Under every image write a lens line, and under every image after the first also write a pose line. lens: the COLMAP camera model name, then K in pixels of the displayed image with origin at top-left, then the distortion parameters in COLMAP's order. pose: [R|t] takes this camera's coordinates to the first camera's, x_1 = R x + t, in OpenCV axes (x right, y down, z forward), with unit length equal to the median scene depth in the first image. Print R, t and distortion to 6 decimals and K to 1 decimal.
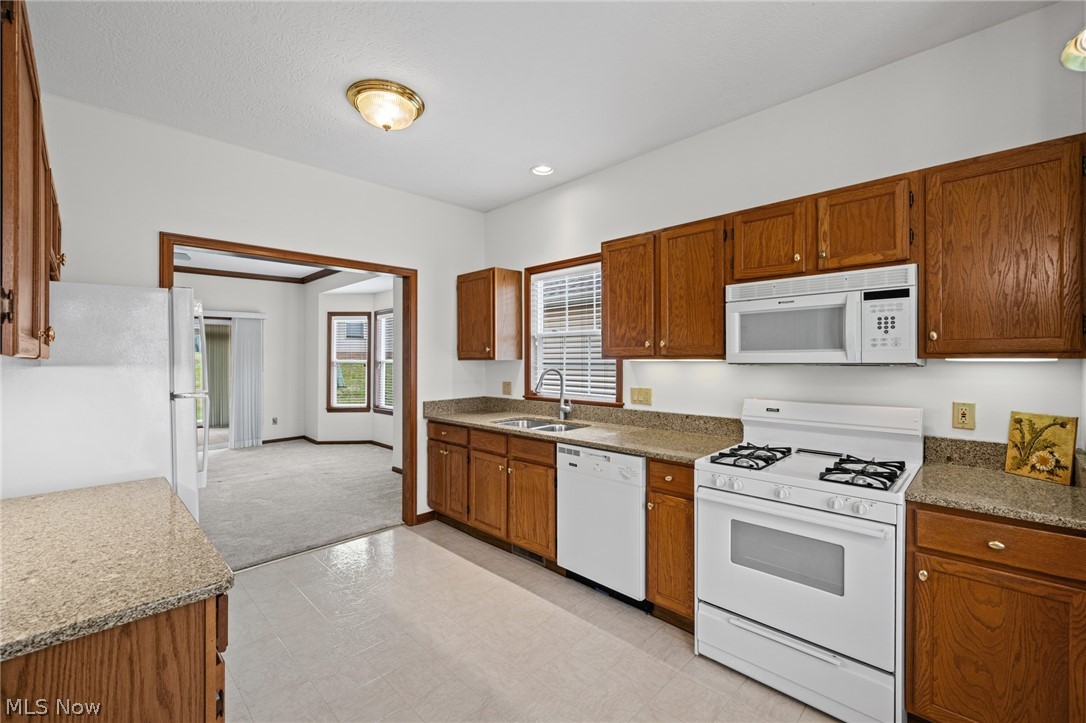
lens RADIAL K [[457.6, 0, 543.6], [0, 457.6, 355.5], [0, 0, 1]] dist [0.000055, -0.000056]
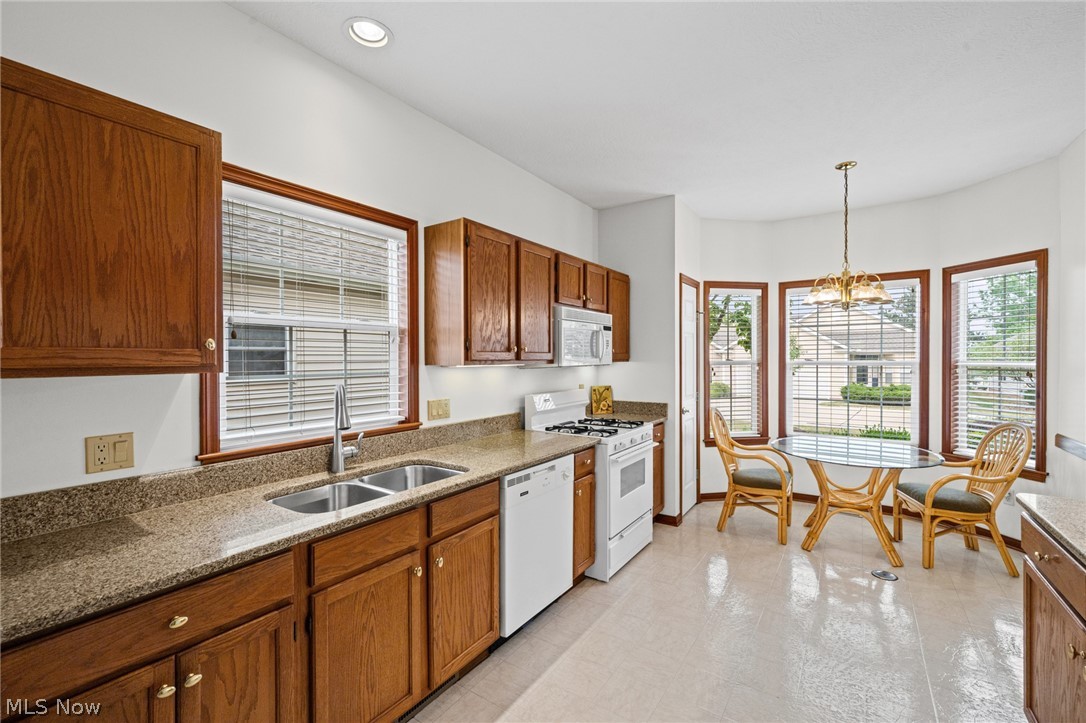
lens RADIAL K [[459.0, 0, 543.0], [0, 459.0, 361.5], [0, 0, 1]] dist [0.001420, -0.000080]
pose [[-0.183500, 0.002871, 0.983015, -0.702951], [0.004315, 0.999988, -0.002115, 0.004863], [-0.983010, 0.003854, -0.183510, 1.050347]]
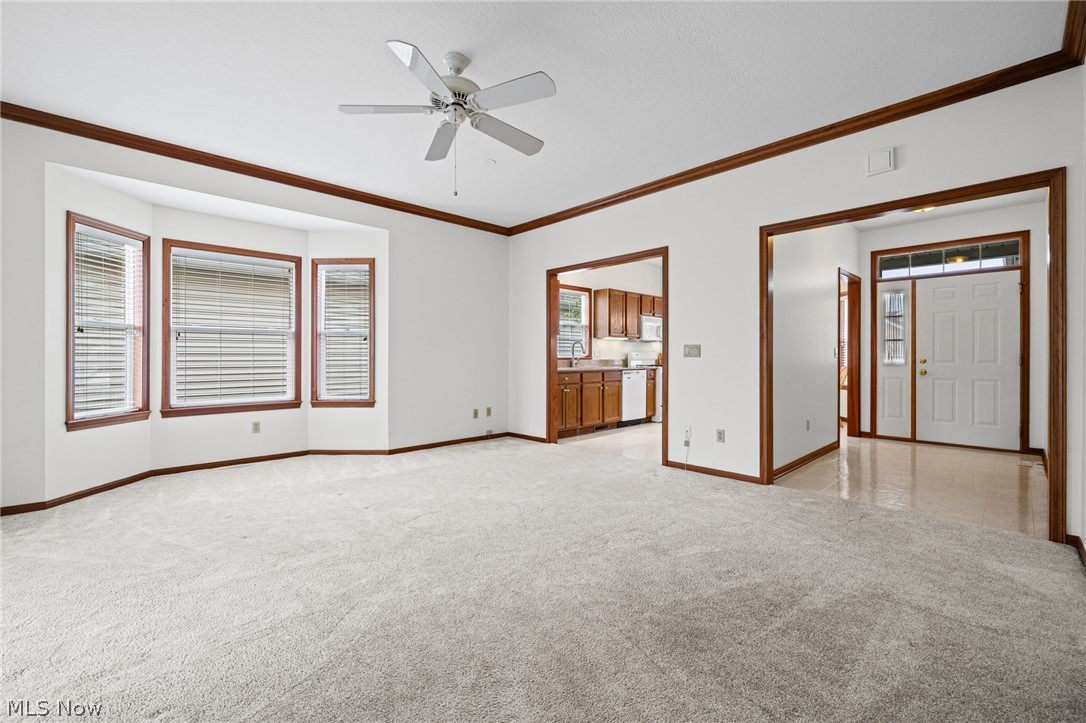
lens RADIAL K [[459.0, 0, 543.0], [0, 459.0, 361.5], [0, 0, 1]] dist [0.001420, -0.000080]
pose [[0.024309, 0.002896, 0.999700, -2.347915], [0.002134, 0.999993, -0.002948, 0.146315], [-0.999702, 0.002205, 0.024303, 1.330233]]
